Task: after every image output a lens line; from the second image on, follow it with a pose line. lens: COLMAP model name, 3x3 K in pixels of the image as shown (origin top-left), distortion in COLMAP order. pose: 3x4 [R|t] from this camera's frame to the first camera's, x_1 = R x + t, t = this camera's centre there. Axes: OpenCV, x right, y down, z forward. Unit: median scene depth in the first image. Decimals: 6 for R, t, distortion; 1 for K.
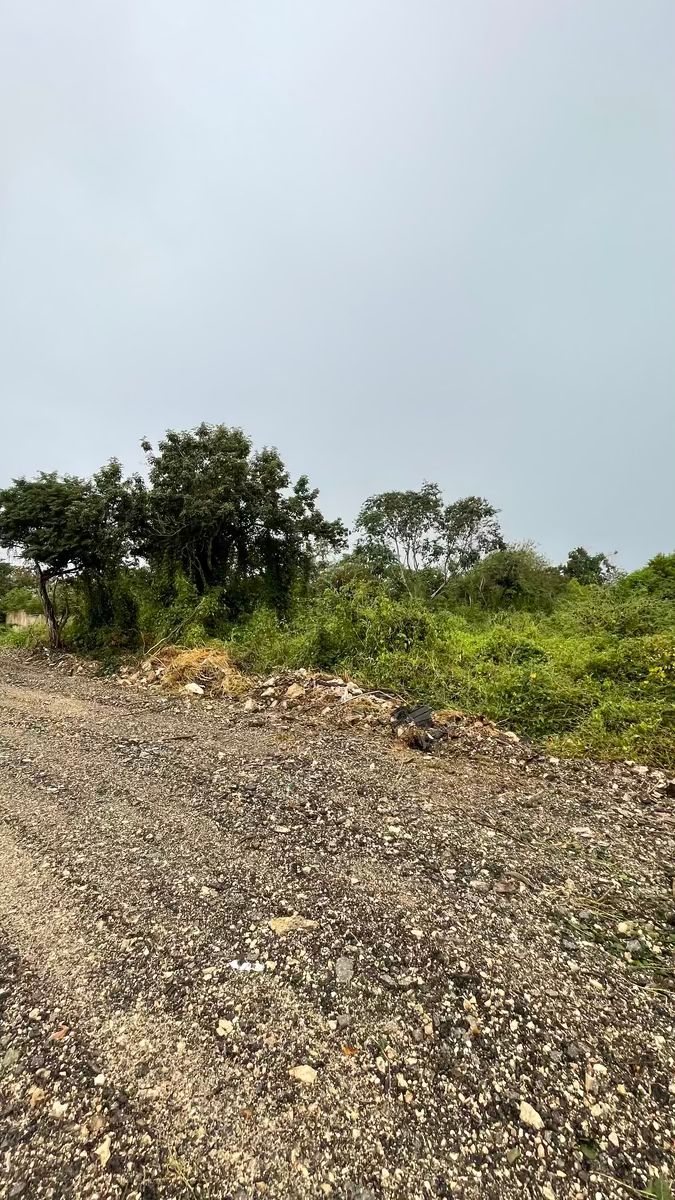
lens RADIAL K [[482.2, 0, 341.3], [0, 482.2, 600.7], [0, 0, 1]] dist [0.003025, -0.000715]
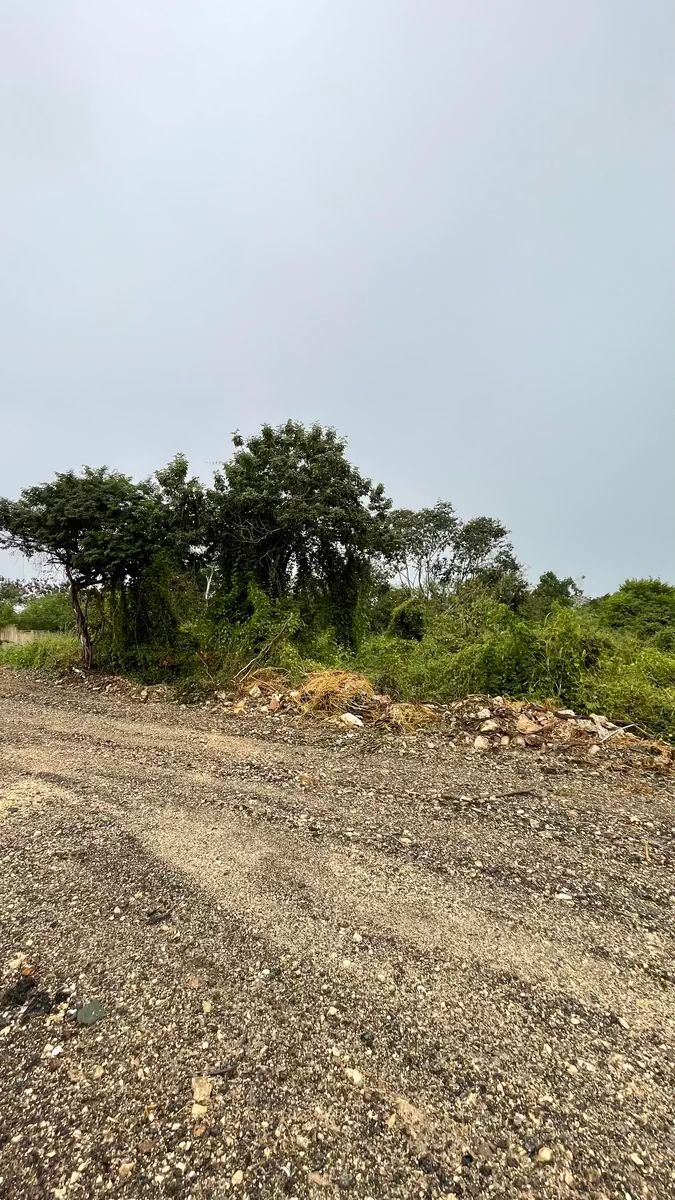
lens RADIAL K [[482.2, 0, 334.8], [0, 482.2, 599.4], [0, 0, 1]] dist [0.003025, -0.000715]
pose [[0.994452, 0.019334, 0.103397, -0.255477], [-0.014872, 0.998932, -0.043756, 0.005269], [-0.104132, 0.041976, 0.993677, 0.093374]]
